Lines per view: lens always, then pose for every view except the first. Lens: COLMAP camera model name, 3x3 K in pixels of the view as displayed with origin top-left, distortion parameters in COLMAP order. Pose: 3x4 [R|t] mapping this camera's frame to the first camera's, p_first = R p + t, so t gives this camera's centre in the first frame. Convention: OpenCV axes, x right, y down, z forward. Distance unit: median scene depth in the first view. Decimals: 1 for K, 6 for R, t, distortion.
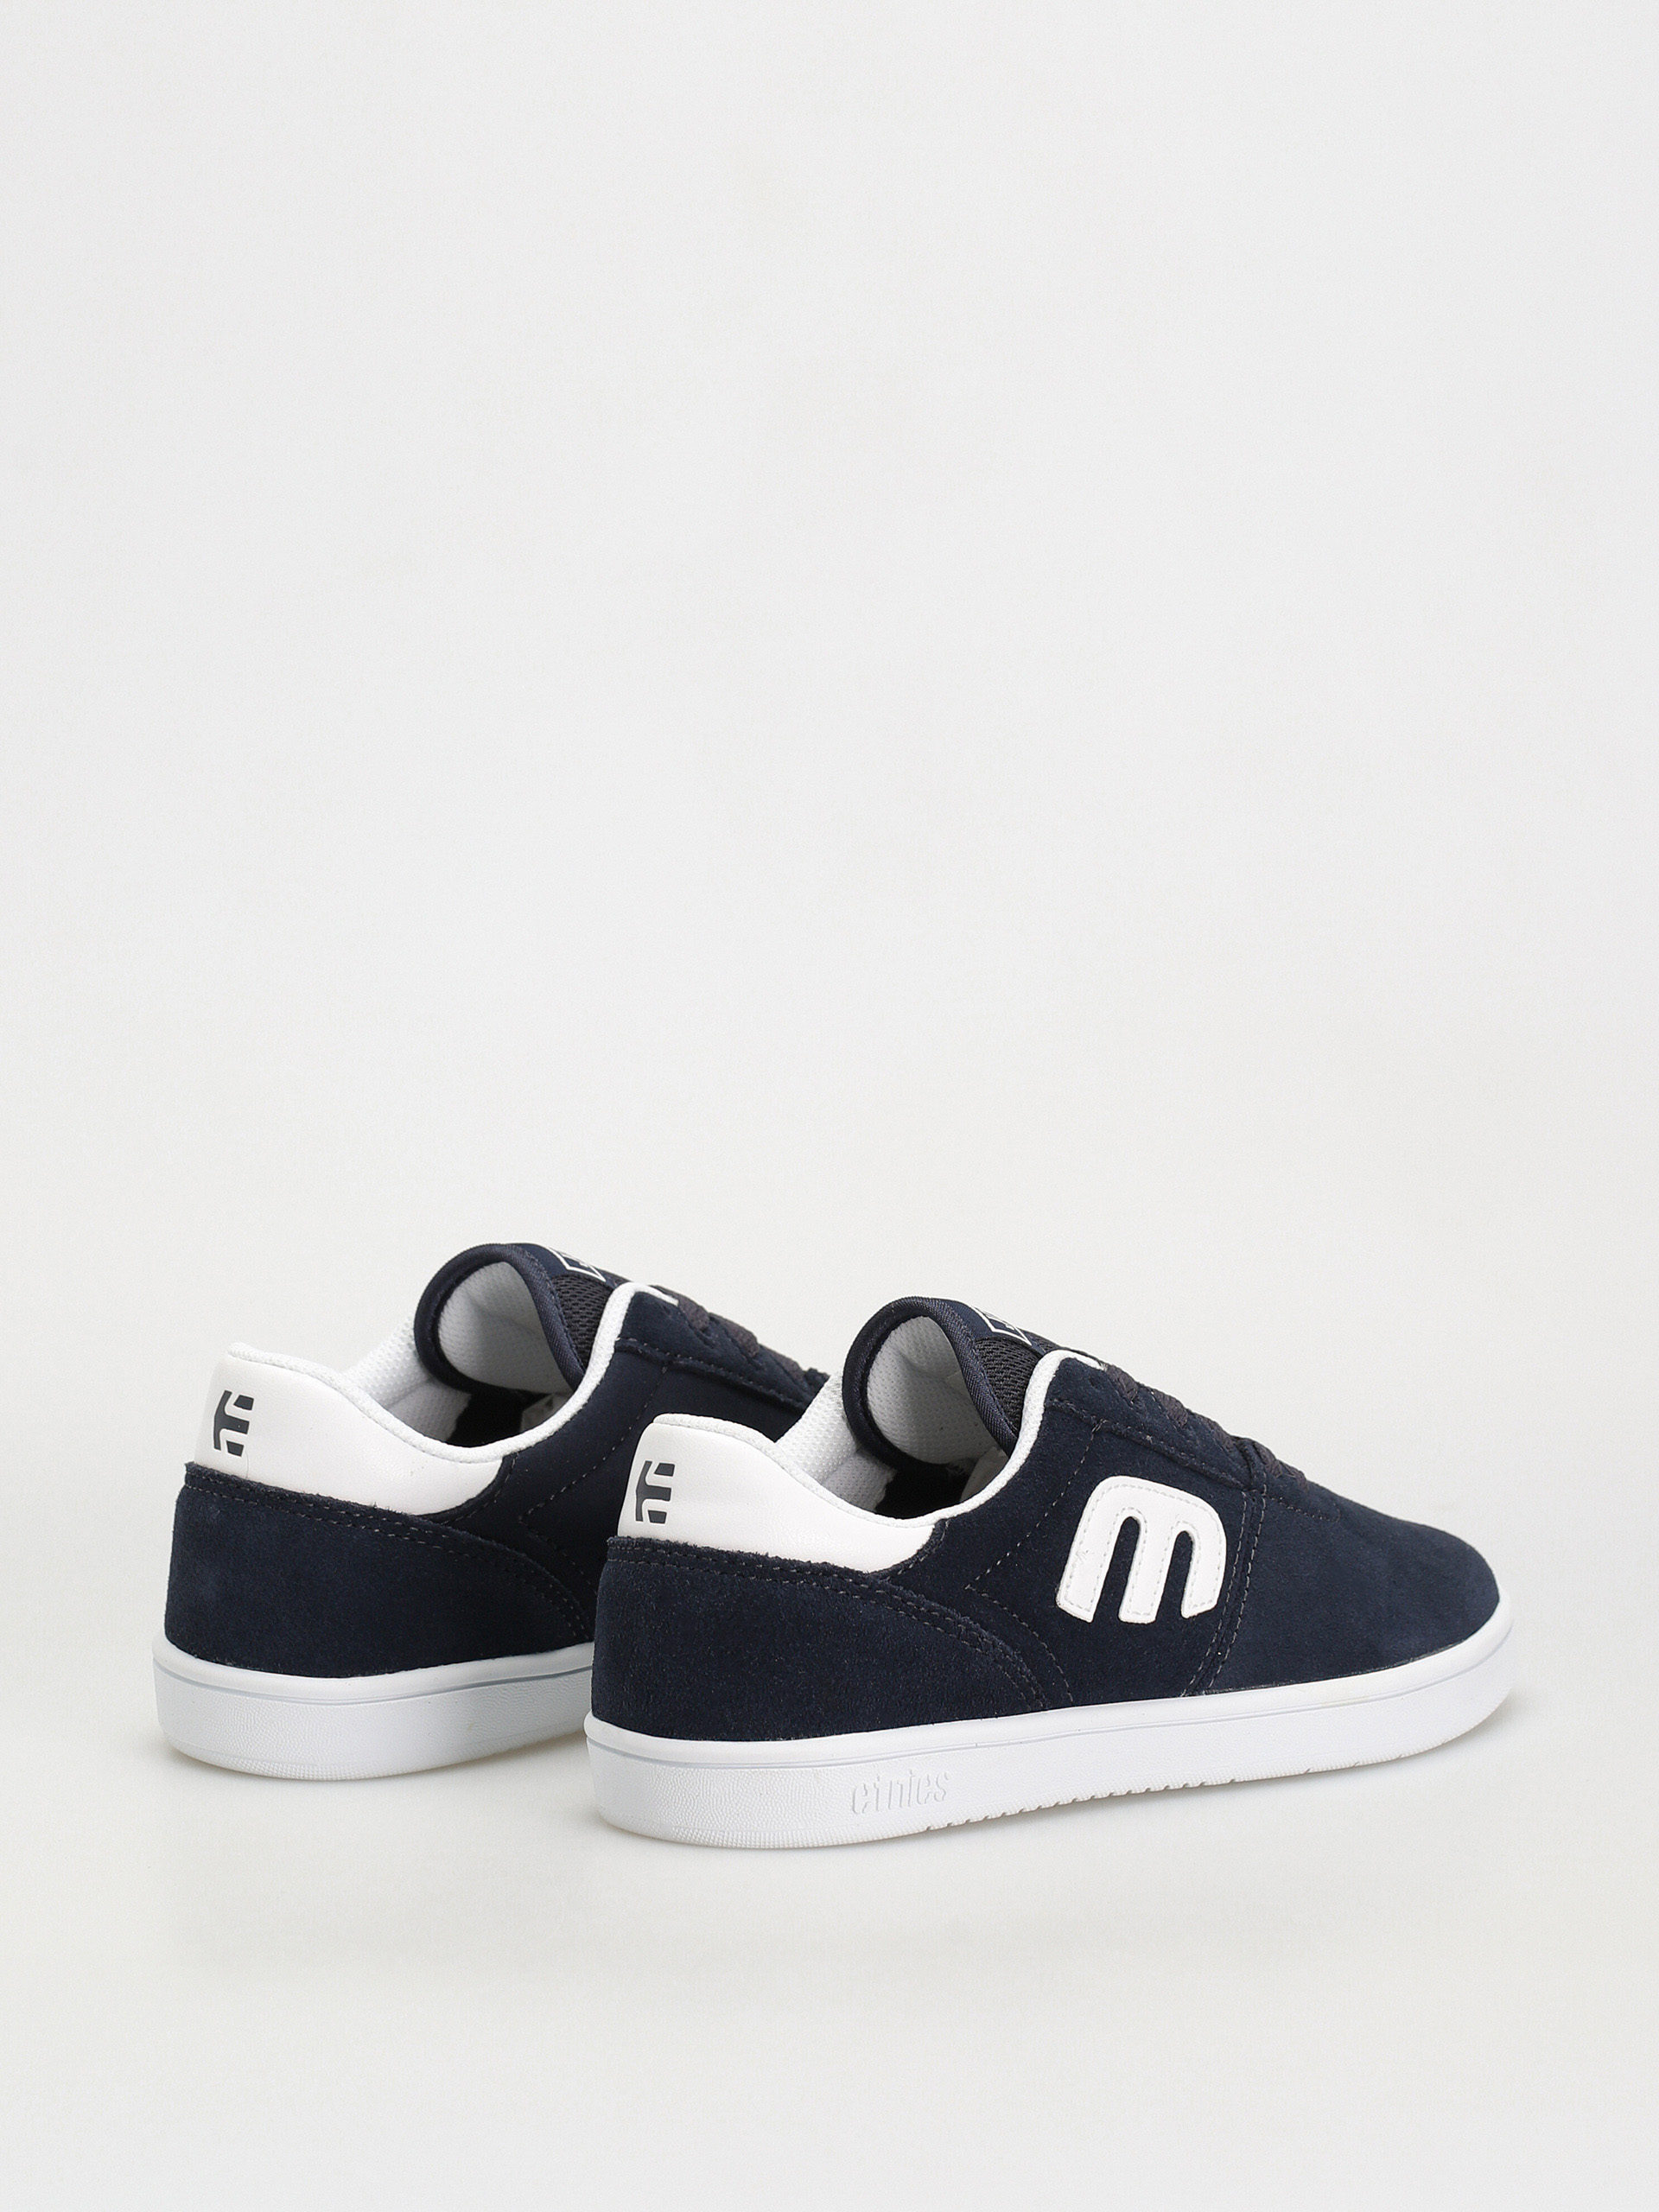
lens RADIAL K [[6881.4, 0, 829.5], [0, 6881.4, 1106.0], [0, 0, 1]] dist [0.053571, 2.213890]
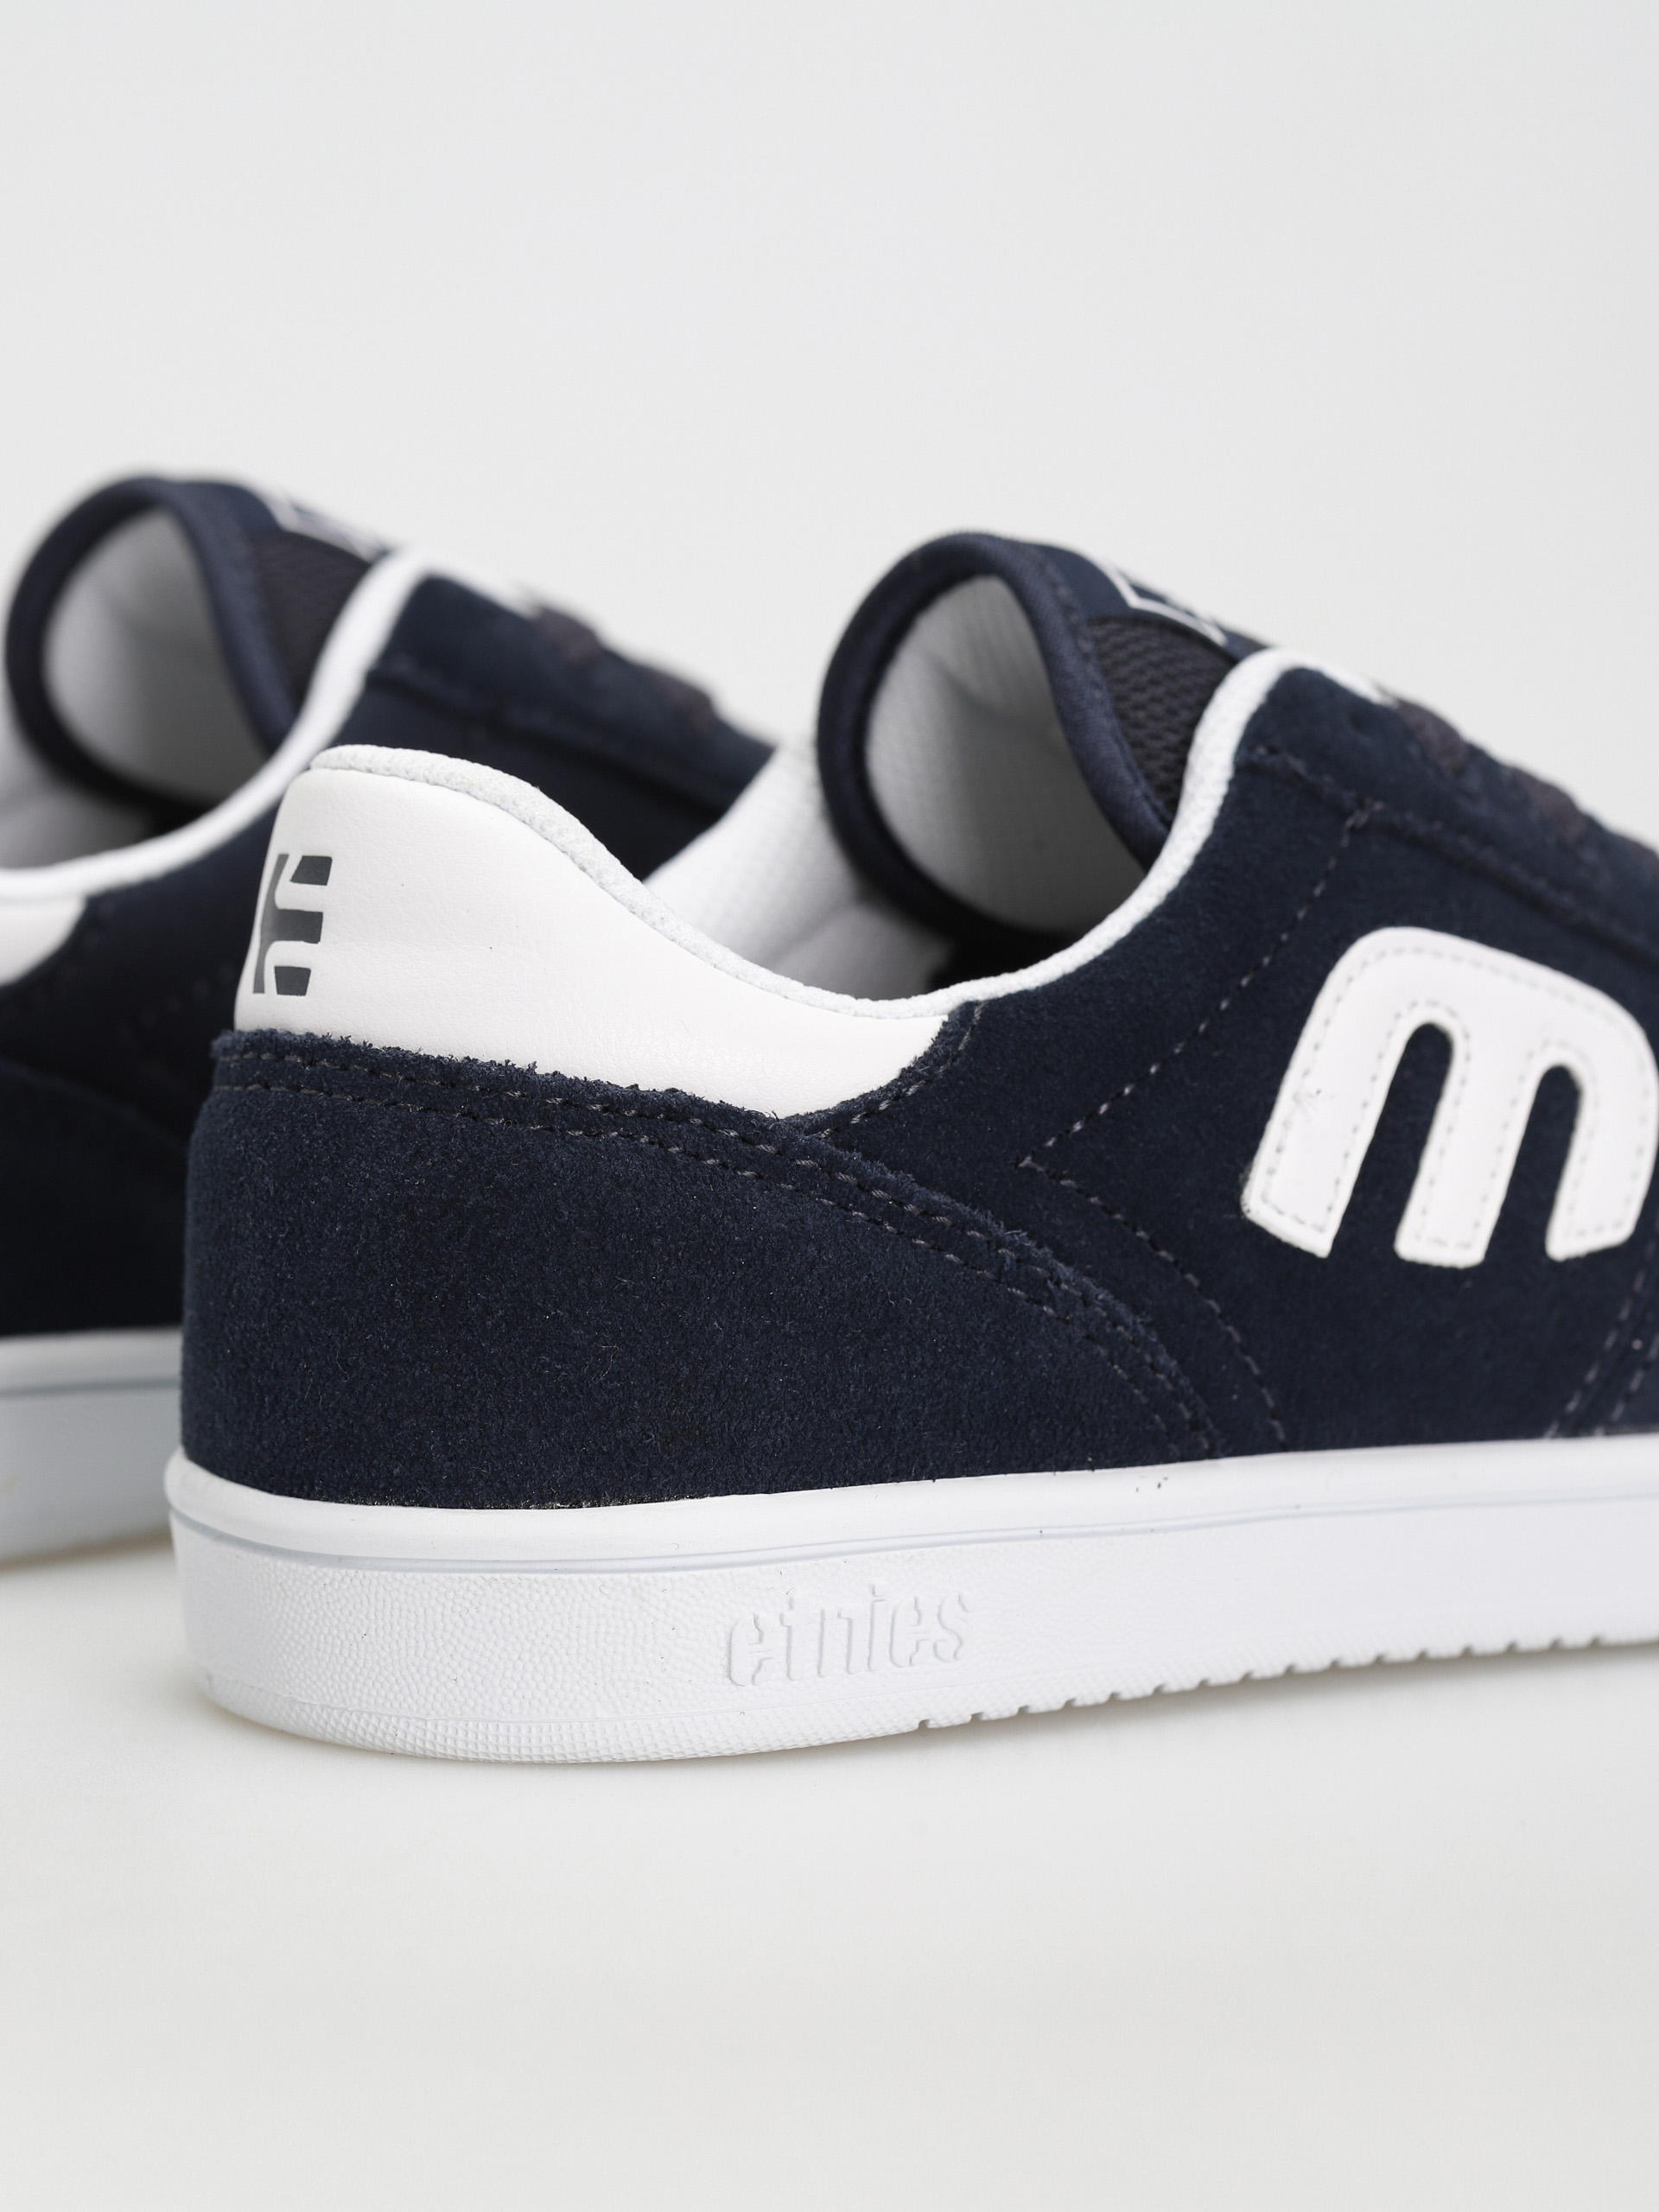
lens RADIAL K [[6881.4, 0, 829.5], [0, 6881.4, 1106.0], [0, 0, 1]] dist [0.053571, 2.213890]
pose [[0.994728, 0.015531, -0.101361, 0.050666], [-0.014025, 0.999781, 0.015553, 0.059360], [0.101581, -0.014049, 0.994728, 0.569104]]
